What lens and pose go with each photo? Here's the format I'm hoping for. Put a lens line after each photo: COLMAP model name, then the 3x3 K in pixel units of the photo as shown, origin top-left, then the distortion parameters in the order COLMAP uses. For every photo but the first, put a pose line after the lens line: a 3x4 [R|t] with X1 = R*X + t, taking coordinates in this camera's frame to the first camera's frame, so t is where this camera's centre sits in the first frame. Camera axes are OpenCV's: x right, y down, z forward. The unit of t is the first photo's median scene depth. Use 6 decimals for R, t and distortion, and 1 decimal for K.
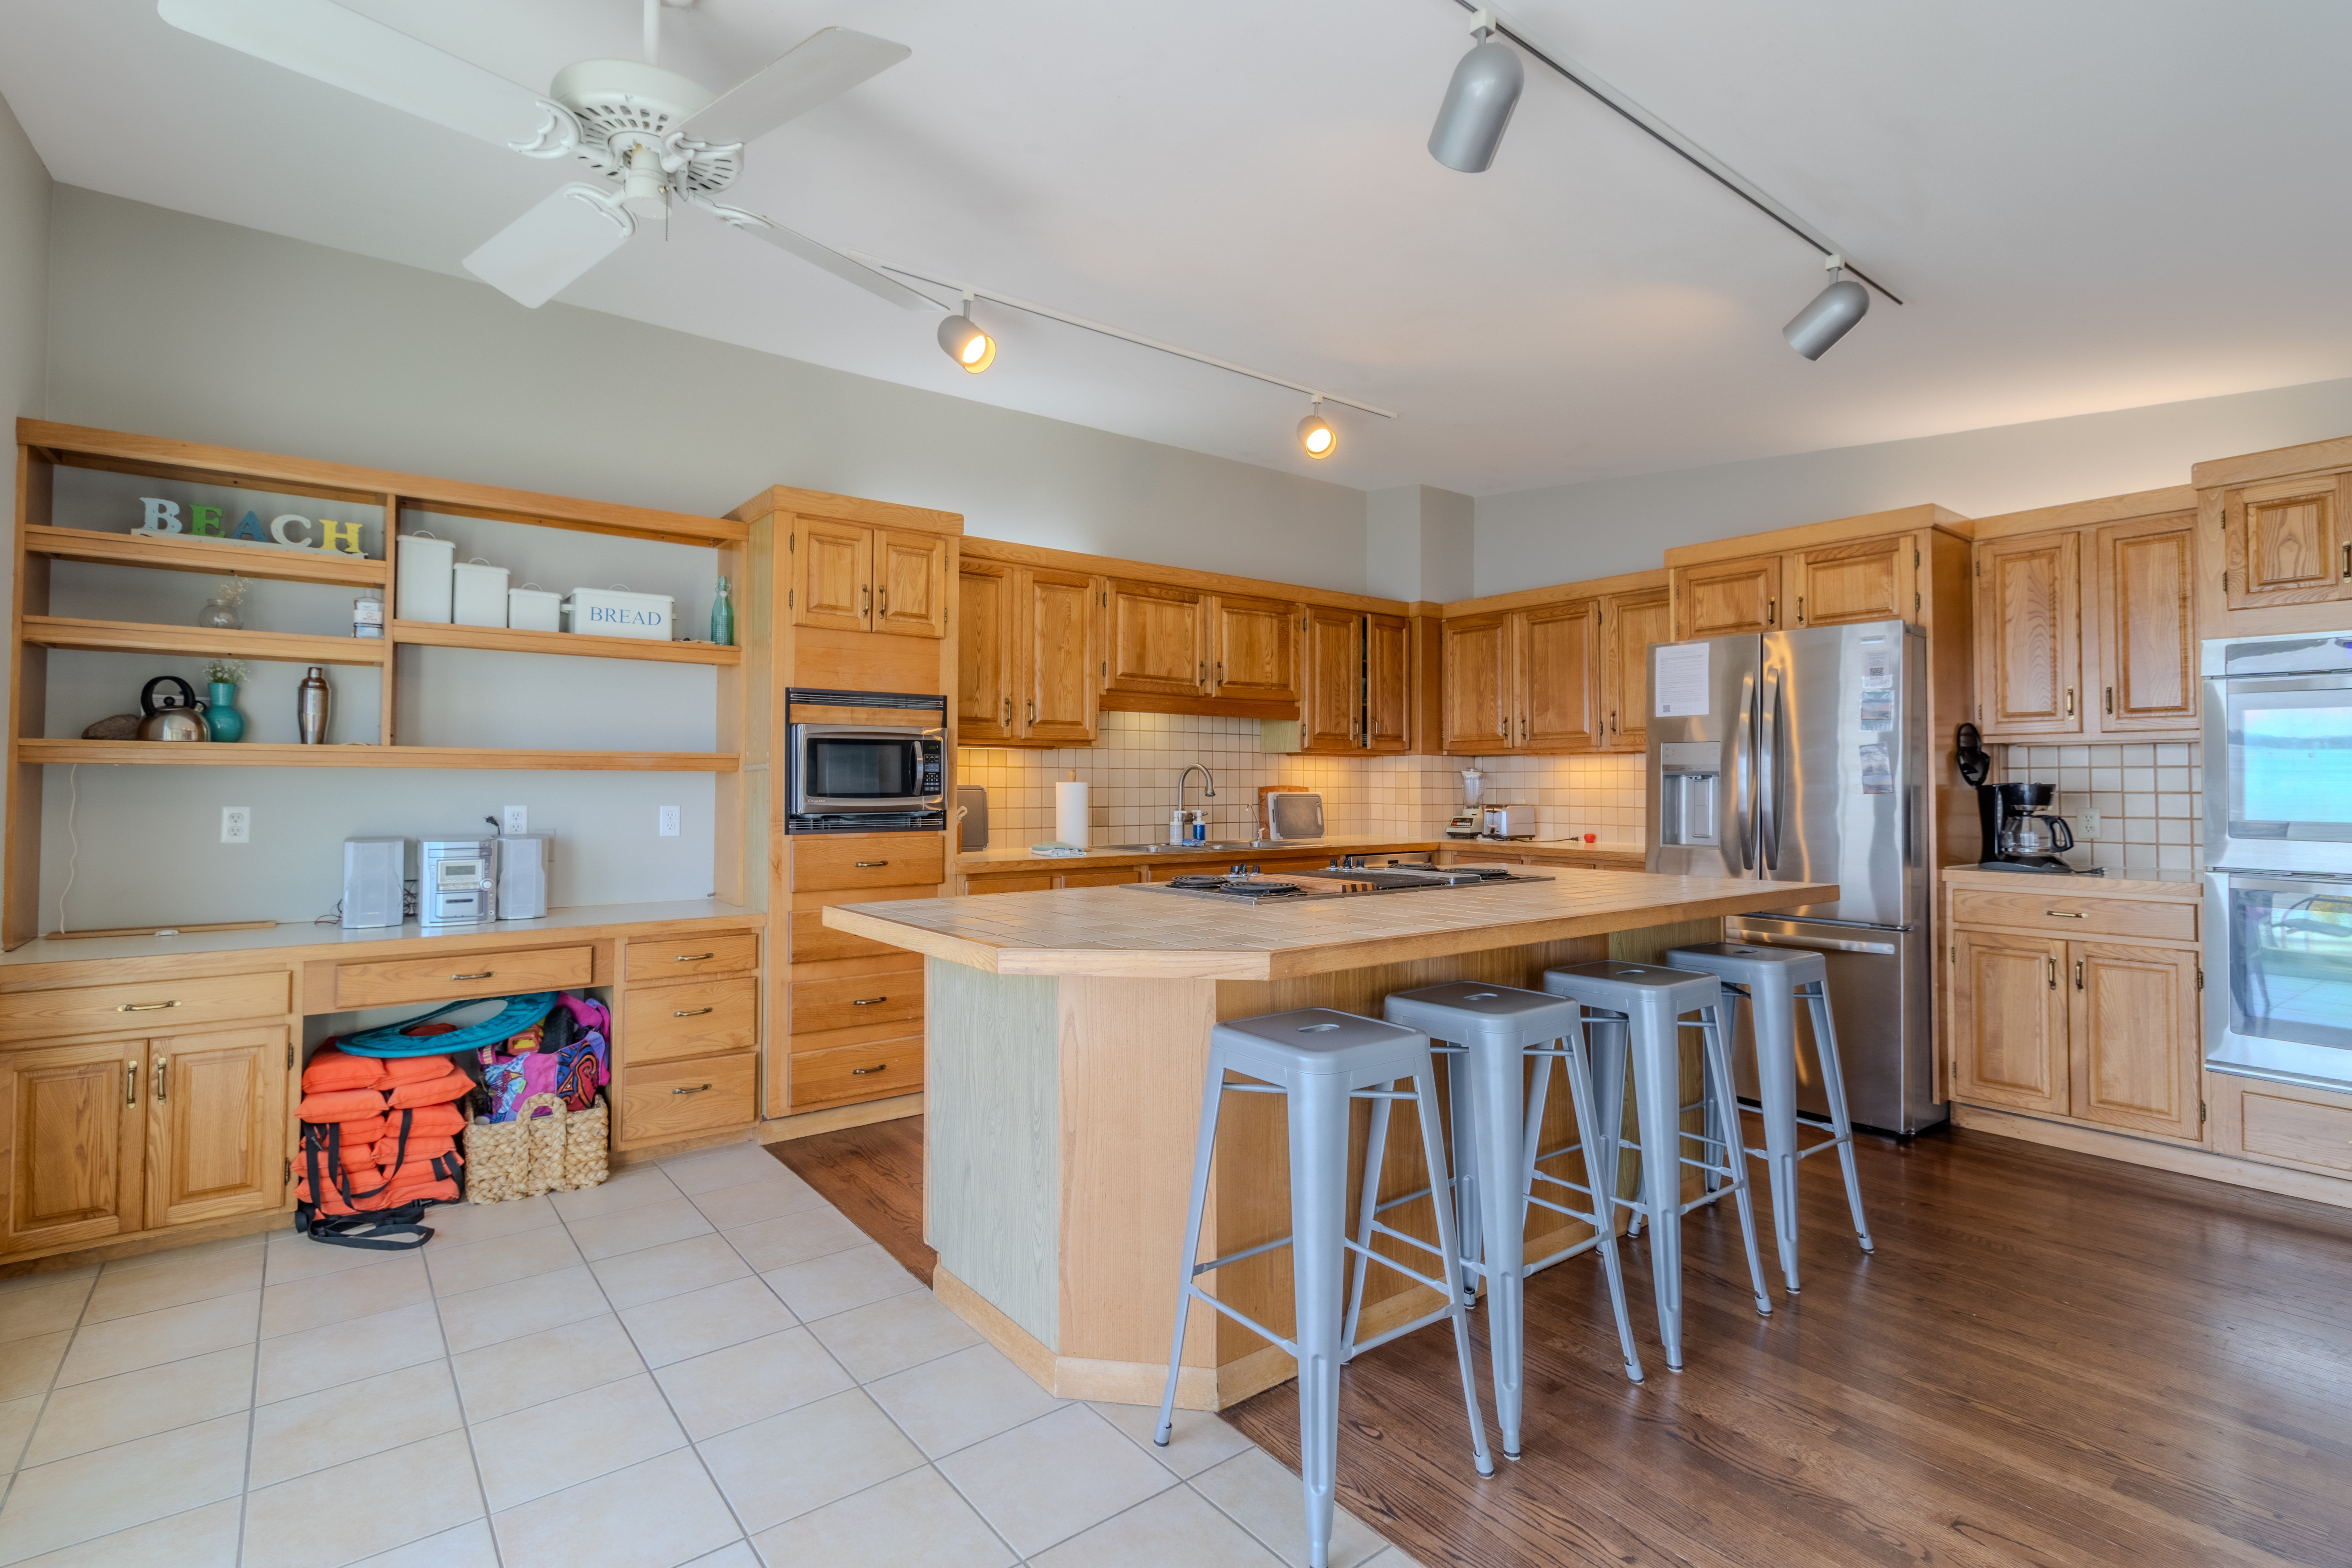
lens RADIAL K [[1114.9, 0, 1145.6], [0, 1114.9, 749.1], [0, 0, 1]] dist [-0.000583, 0.000362]
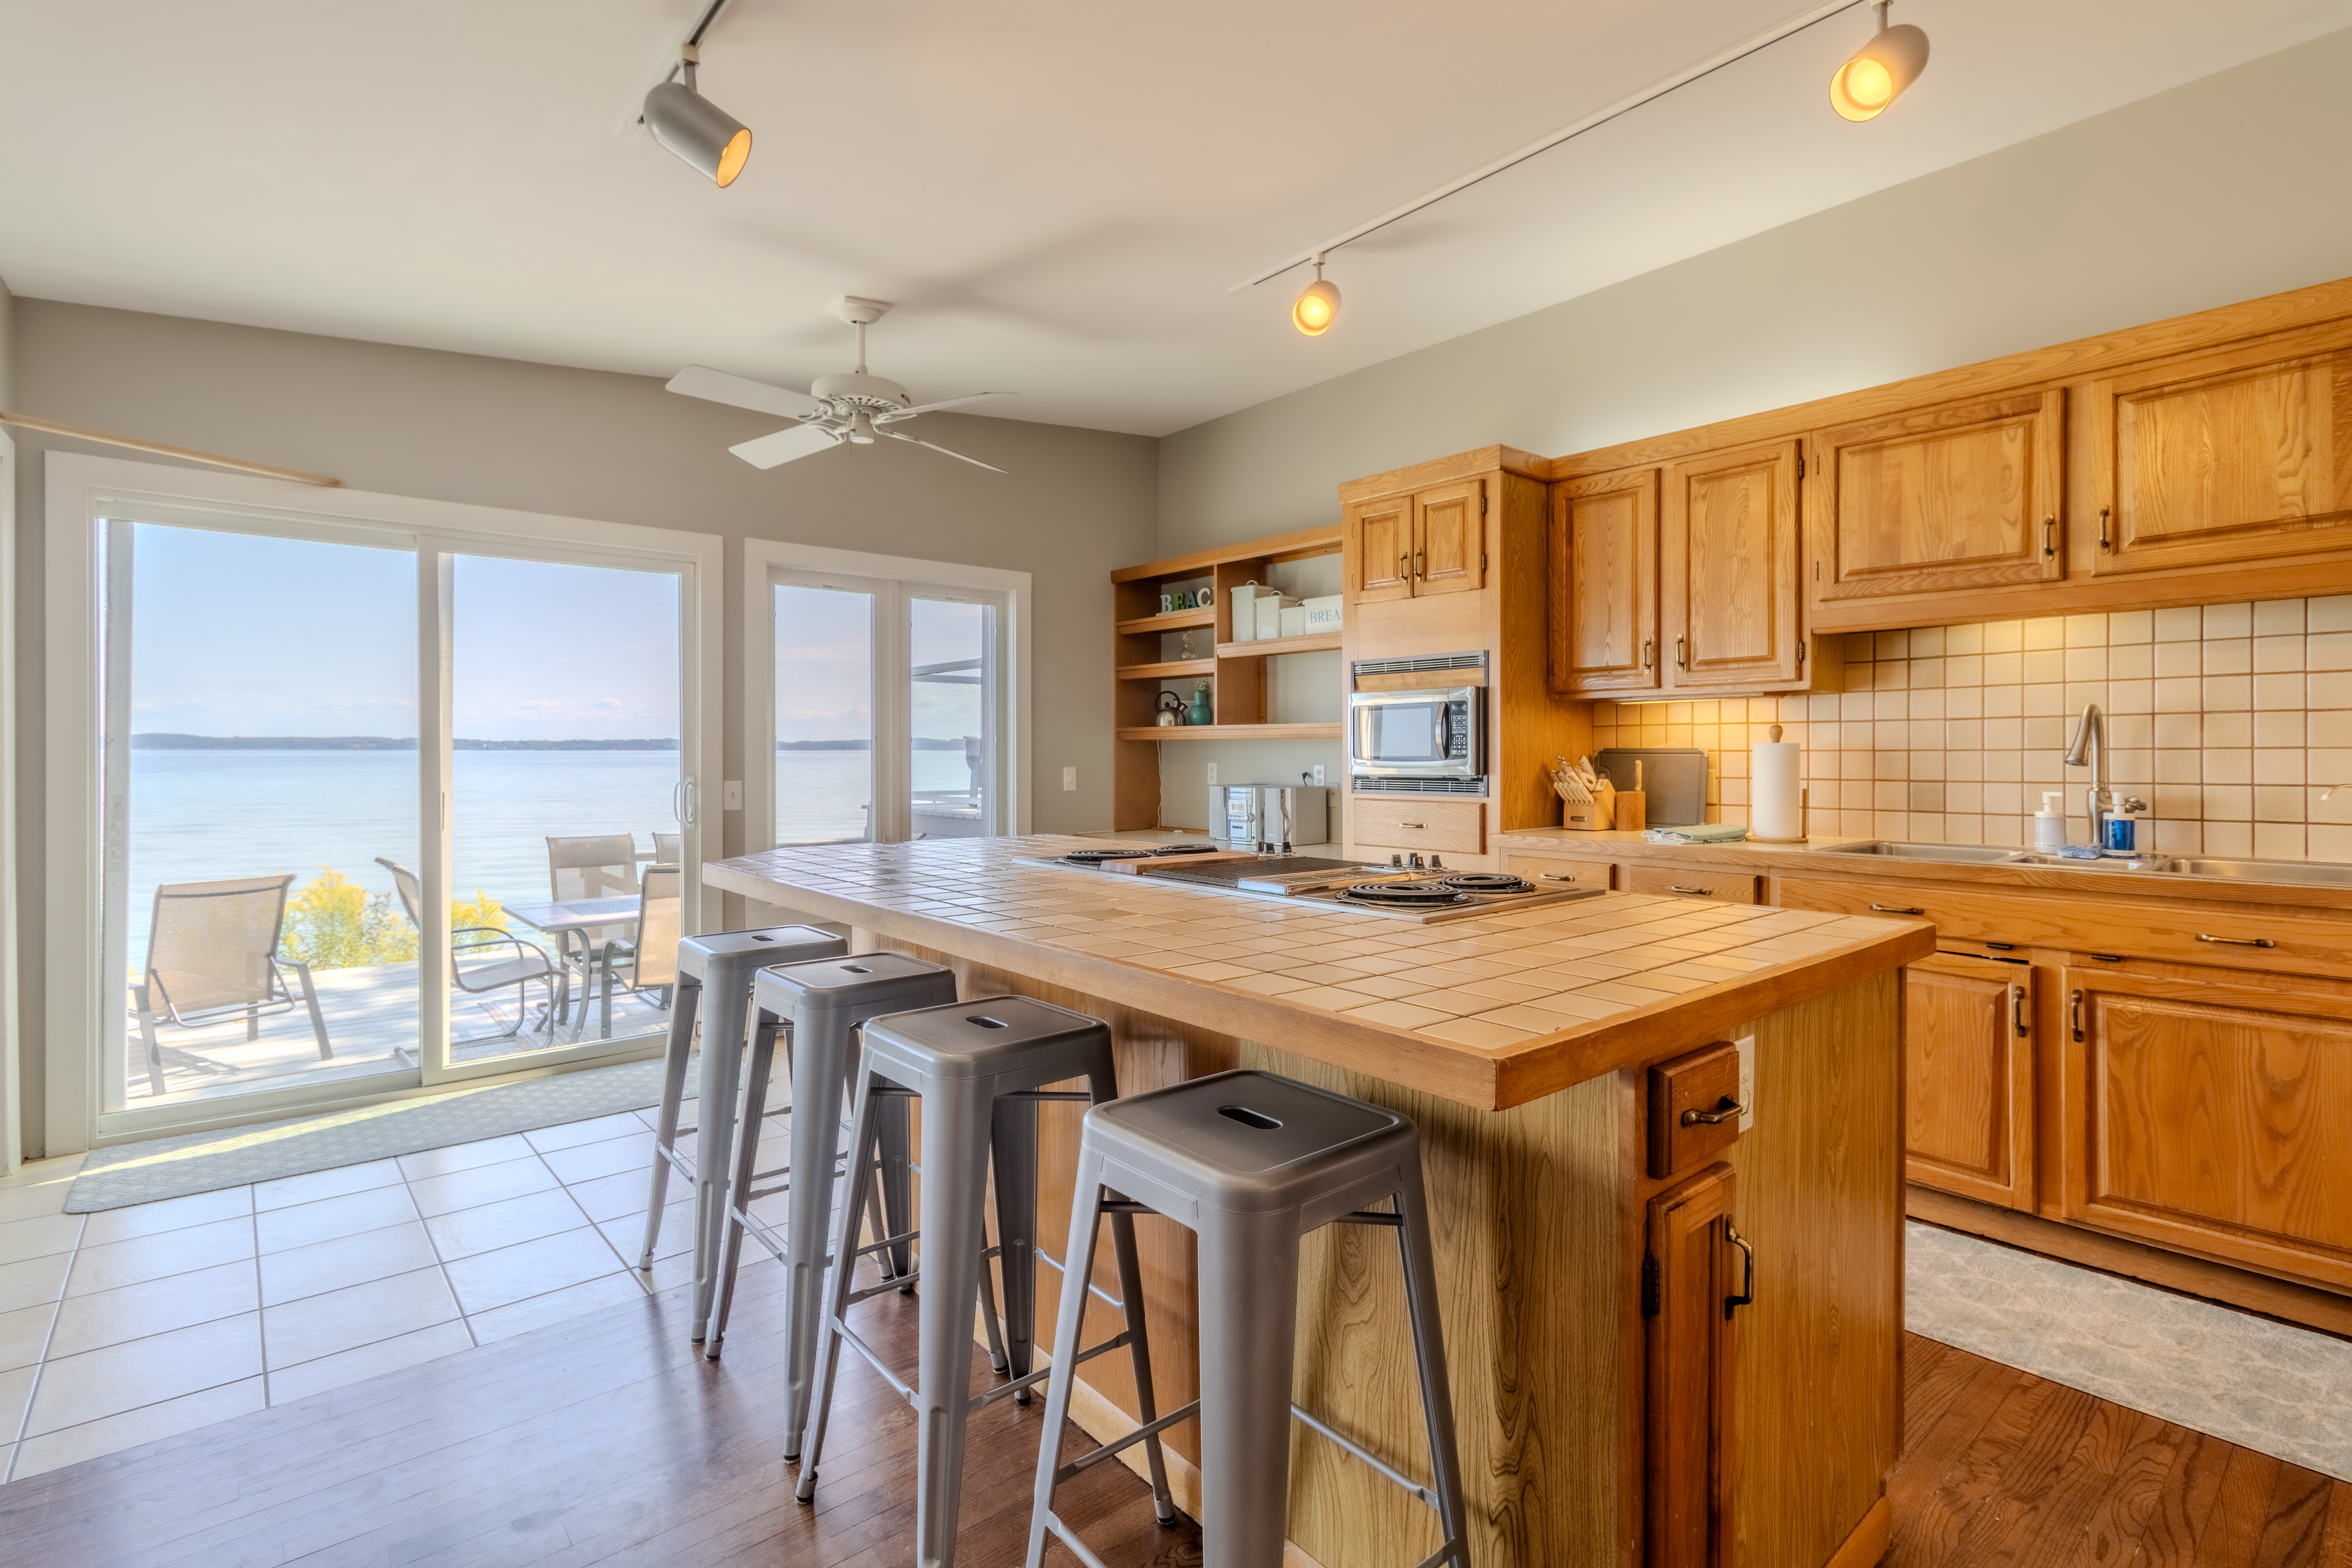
lens RADIAL K [[1093.2, 0, 1173.0], [0, 1093.2, 757.9], [0, 0, 1]] dist [0.002904, 0.000116]
pose [[0.063349, 0.003216, -0.997986, 0.679331], [0.034831, 0.999378, 0.005431, 0.025862], [0.997383, -0.035105, 0.063198, 0.666517]]
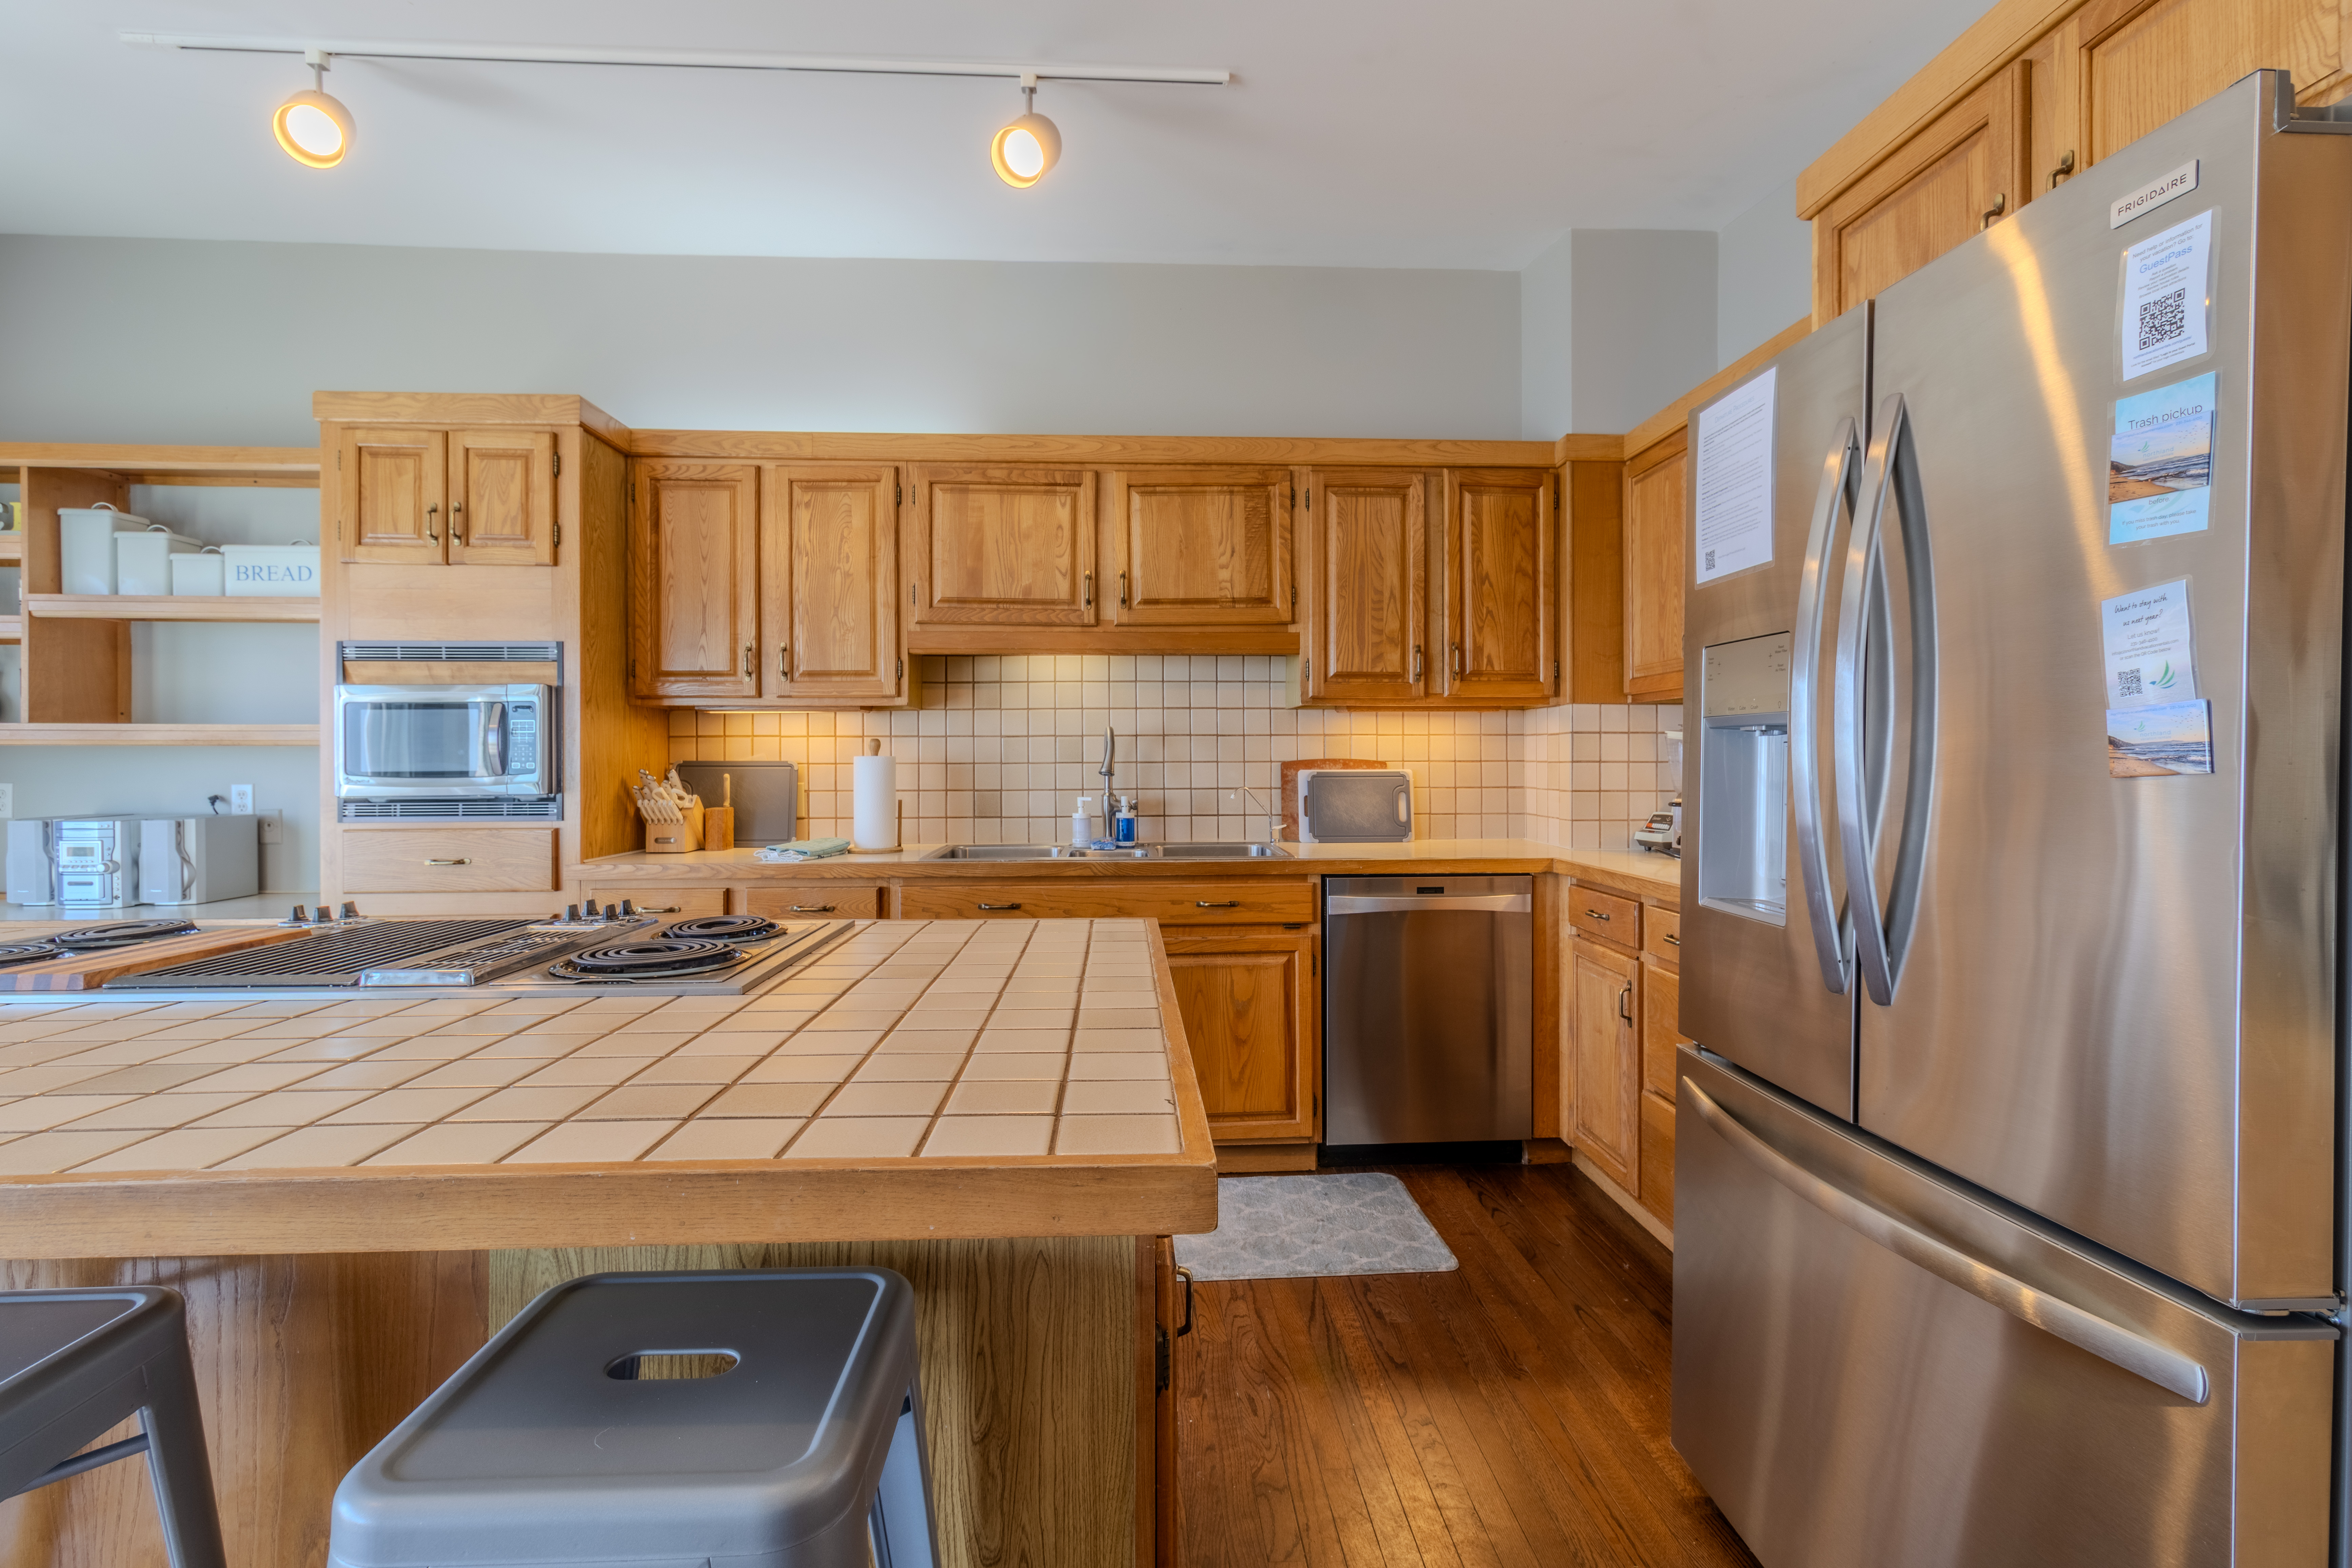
lens RADIAL K [[1093.2, 0, 1173.0], [0, 1093.2, 757.9], [0, 0, 1]] dist [0.002904, 0.000116]
pose [[0.832450, -0.004912, -0.554079, 0.554975], [0.021991, 0.999466, 0.024178, 0.021026], [0.553664, -0.032312, 0.832113, 0.597768]]
